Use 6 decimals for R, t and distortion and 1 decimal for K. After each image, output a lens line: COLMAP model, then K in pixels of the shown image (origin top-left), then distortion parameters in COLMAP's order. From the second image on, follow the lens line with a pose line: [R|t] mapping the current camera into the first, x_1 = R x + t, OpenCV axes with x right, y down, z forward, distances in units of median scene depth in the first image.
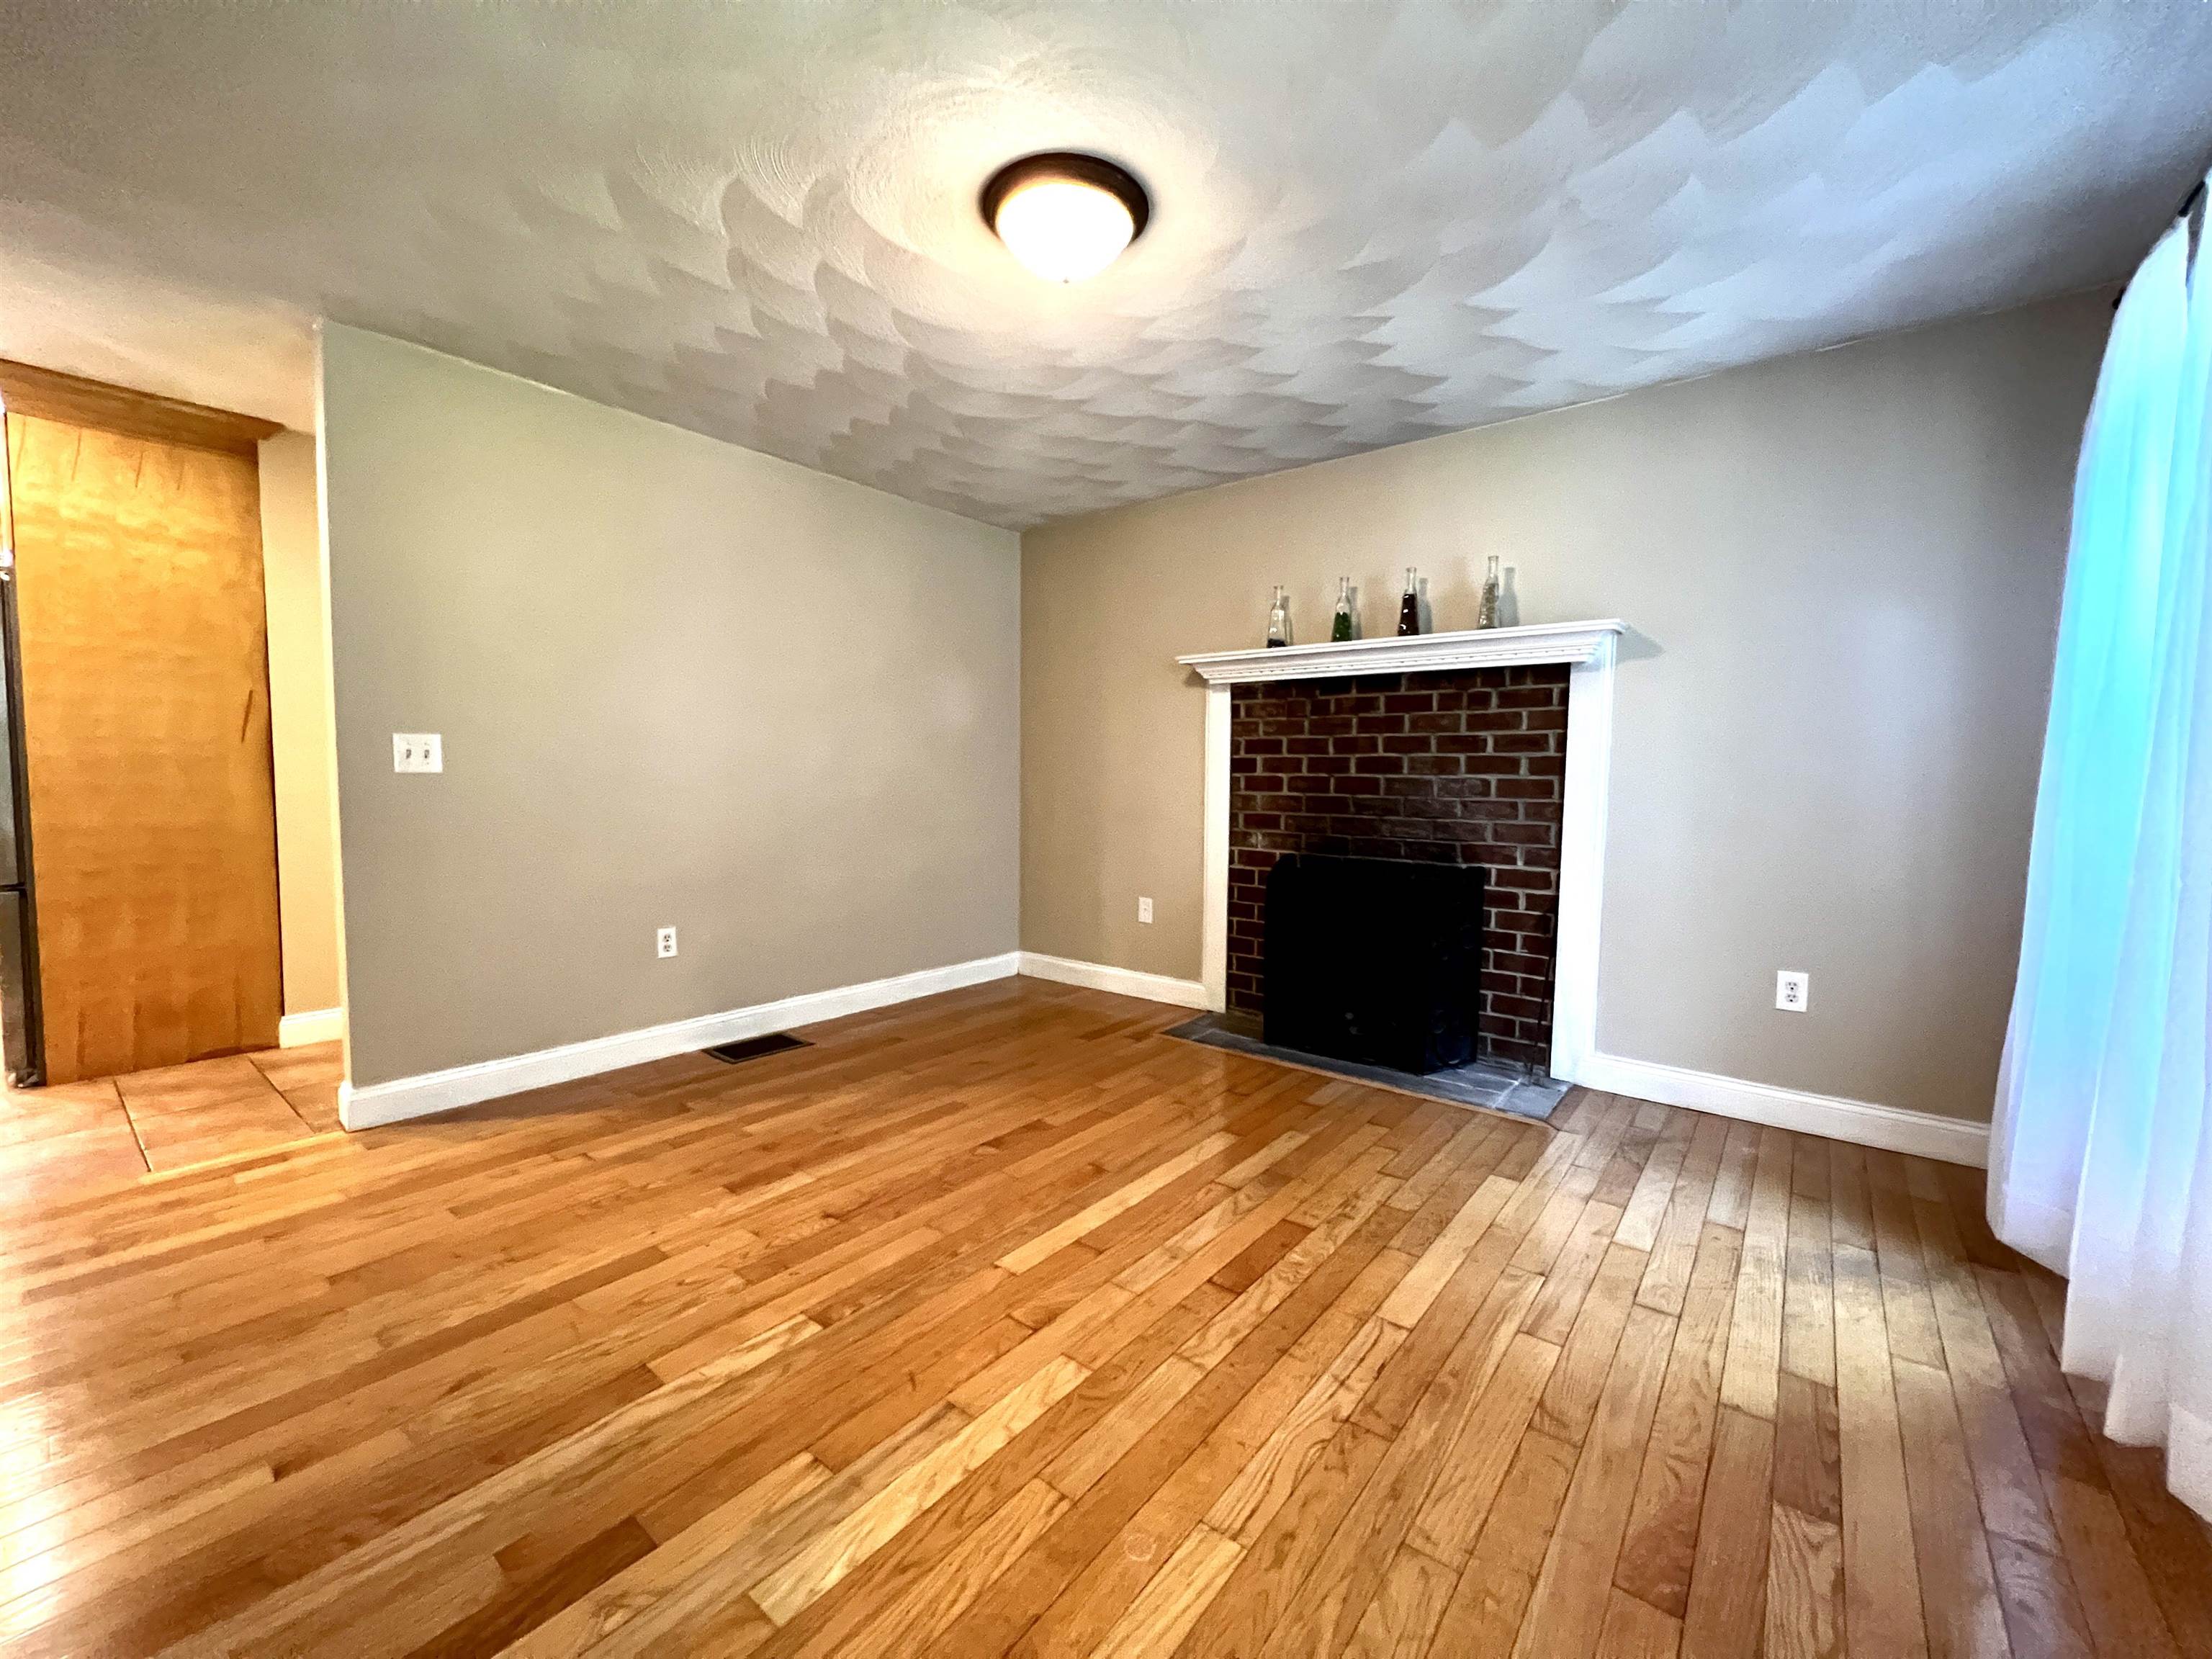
lens RADIAL K [[887.4, 0, 1104.3], [0, 887.4, 835.1], [0, 0, 1]] dist [-0.001270, 0.000663]
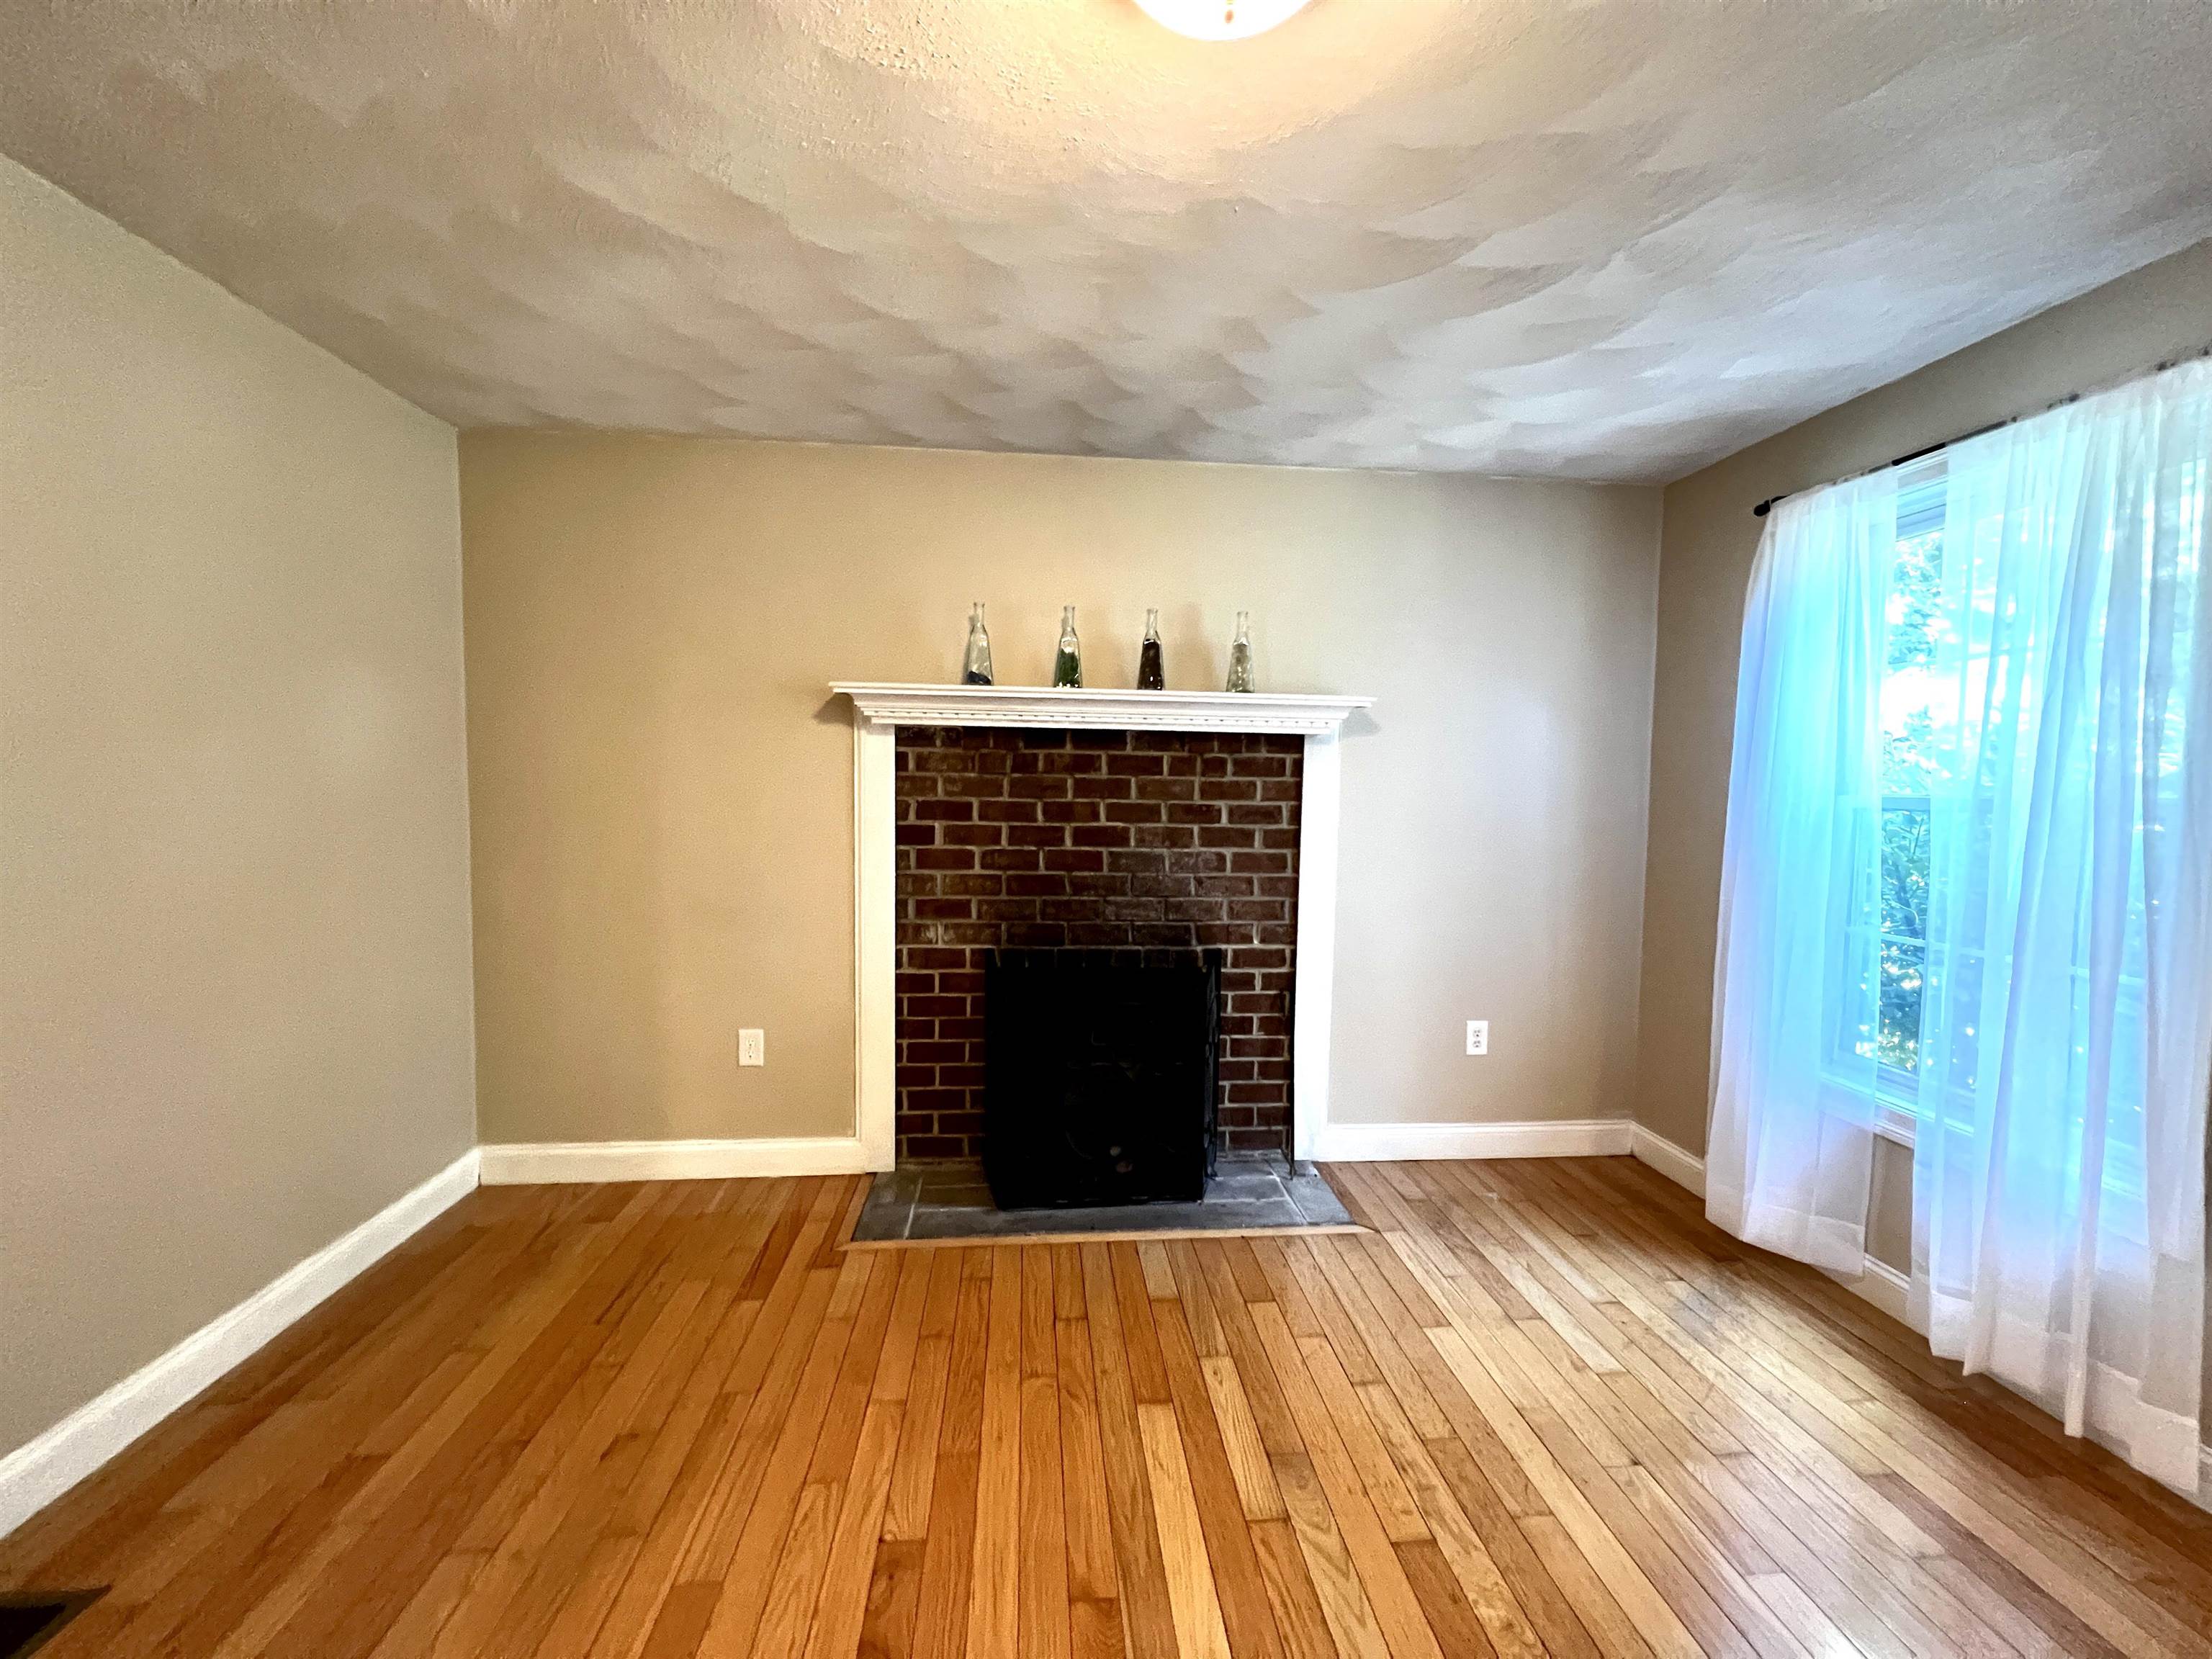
lens RADIAL K [[887.4, 0, 1104.7], [0, 887.4, 831.5], [0, 0, 1]] dist [-0.001270, 0.000663]
pose [[0.720753, -0.040192, 0.692026, -0.289827], [0.038467, 0.999098, 0.017963, -0.106657], [-0.692124, 0.013674, 0.721650, 0.426168]]
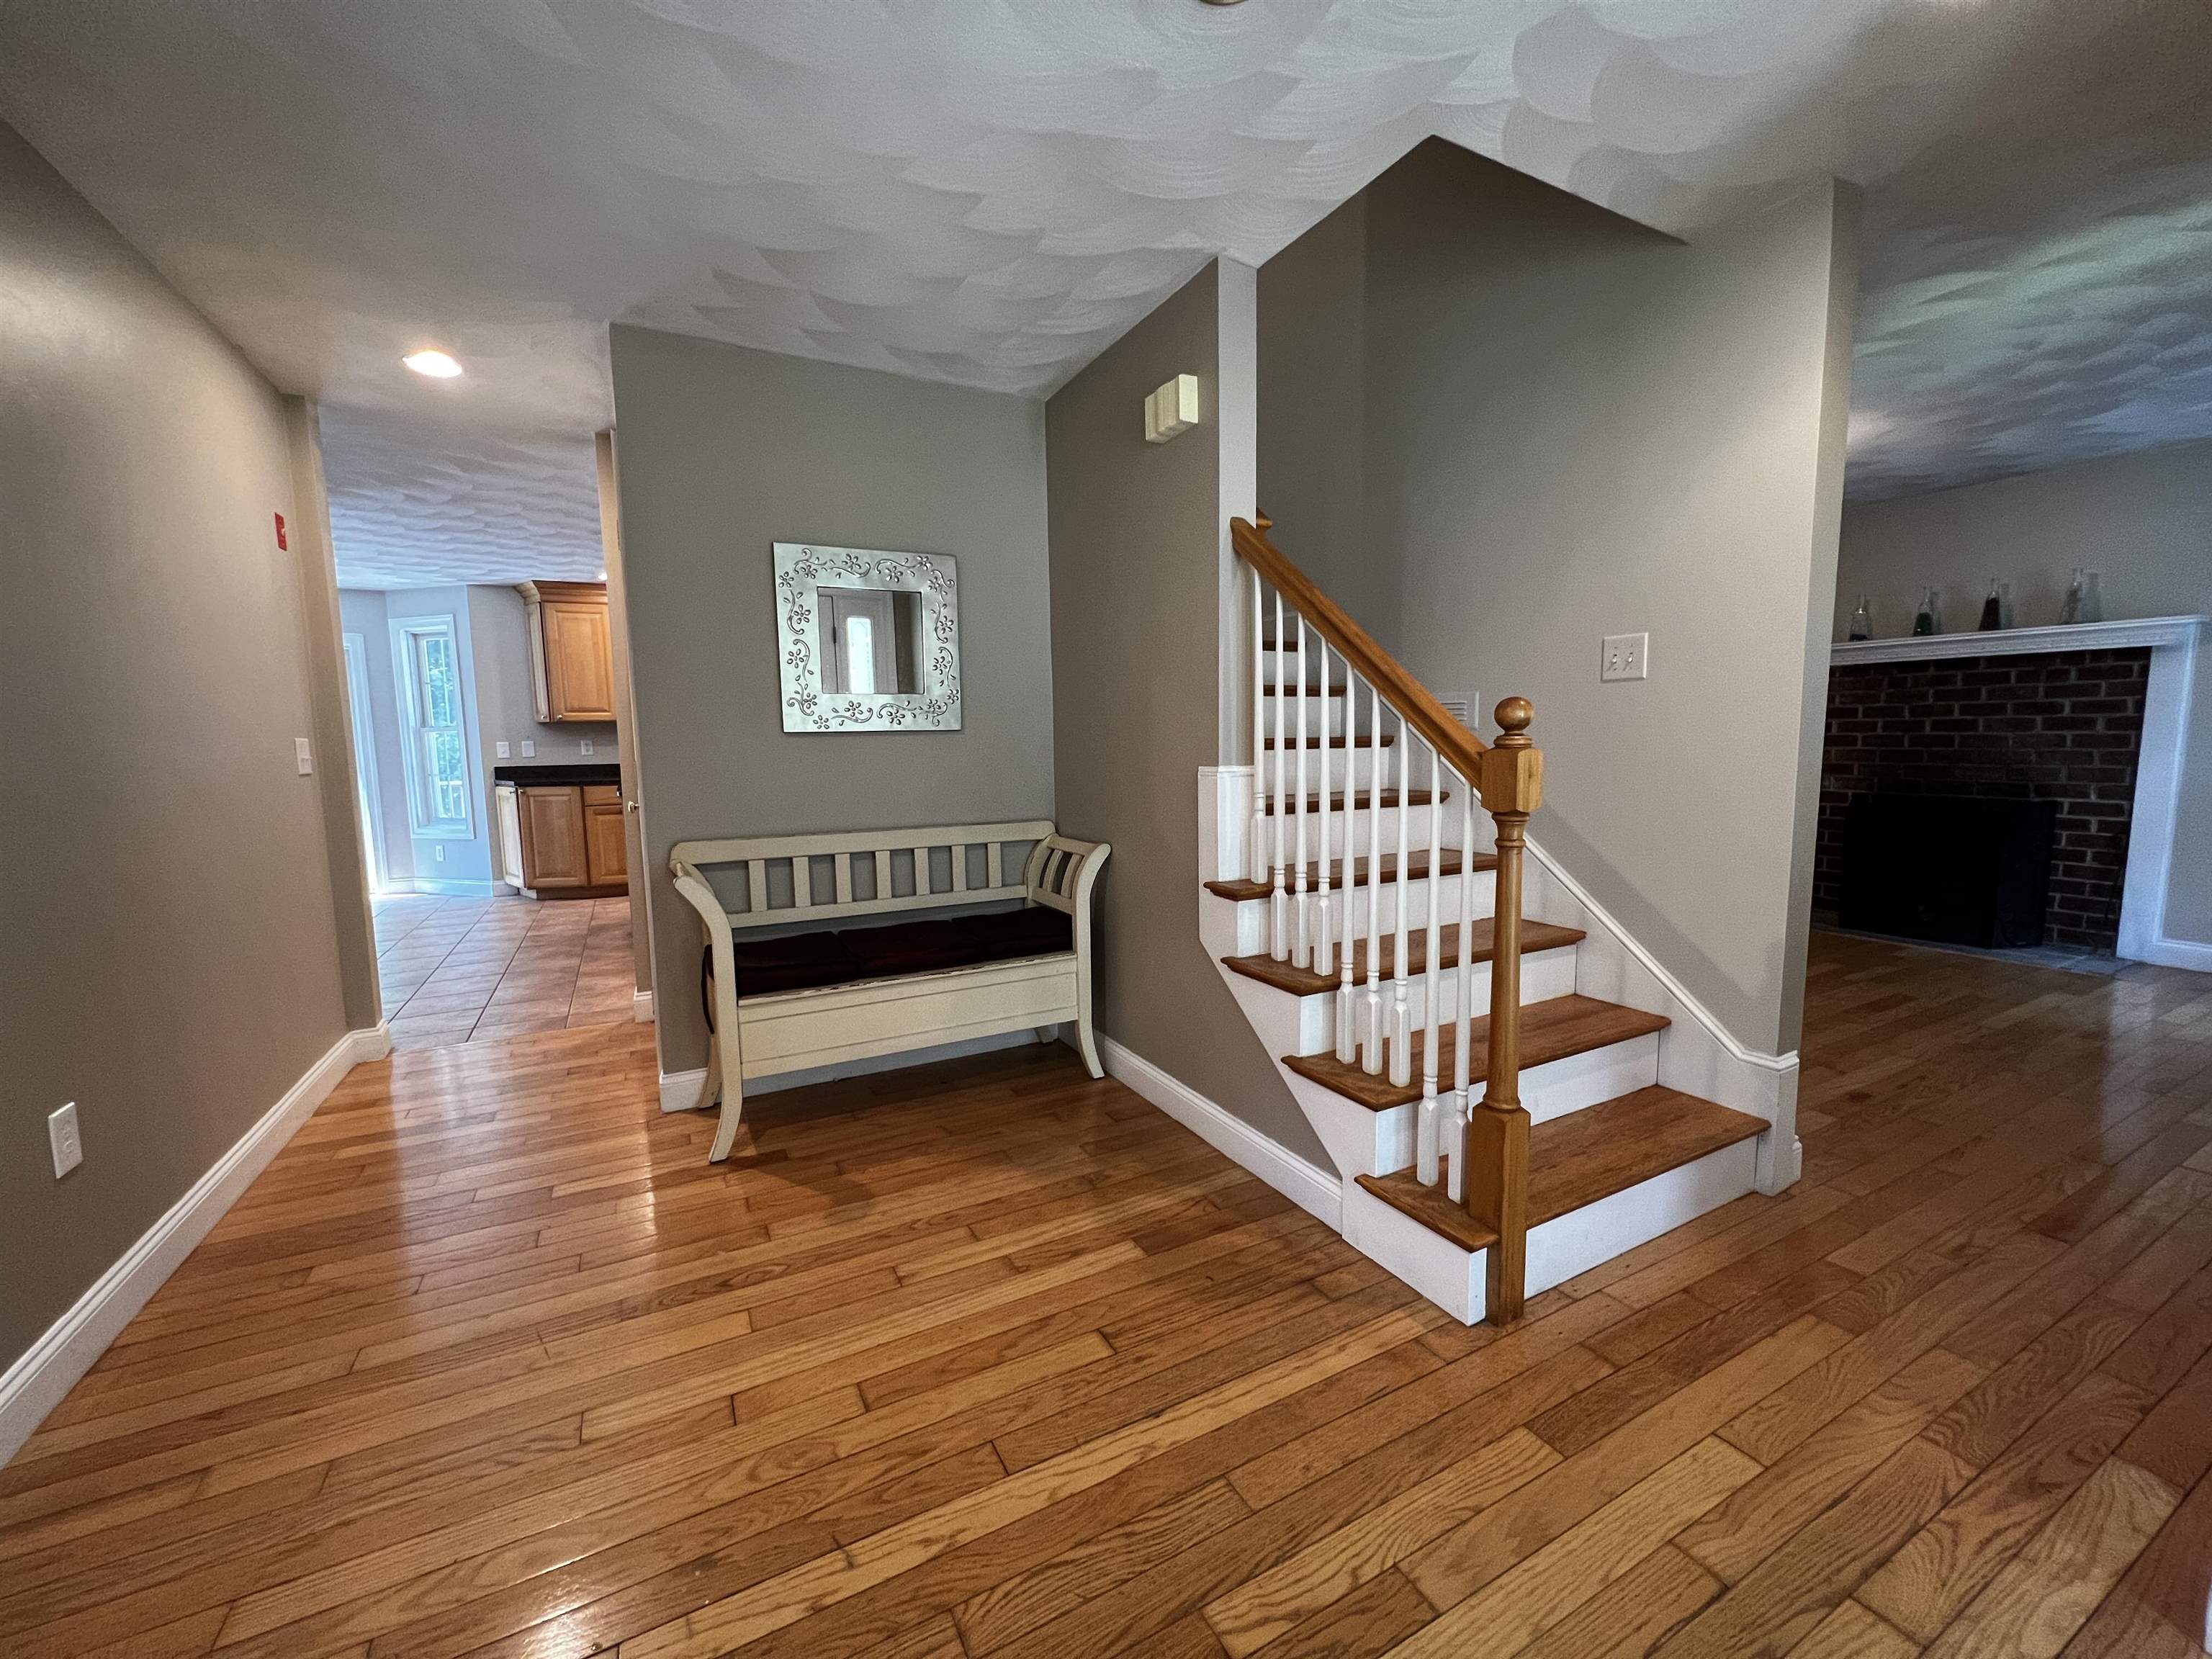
lens RADIAL K [[887.4, 0, 1101.7], [0, 887.4, 834.9], [0, 0, 1]] dist [-0.001270, 0.000663]
pose [[0.914357, 0.017738, -0.404520, -0.348955], [0.001540, 0.998880, 0.047280, 0.022682], [0.404906, -0.043854, 0.913306, -0.811841]]
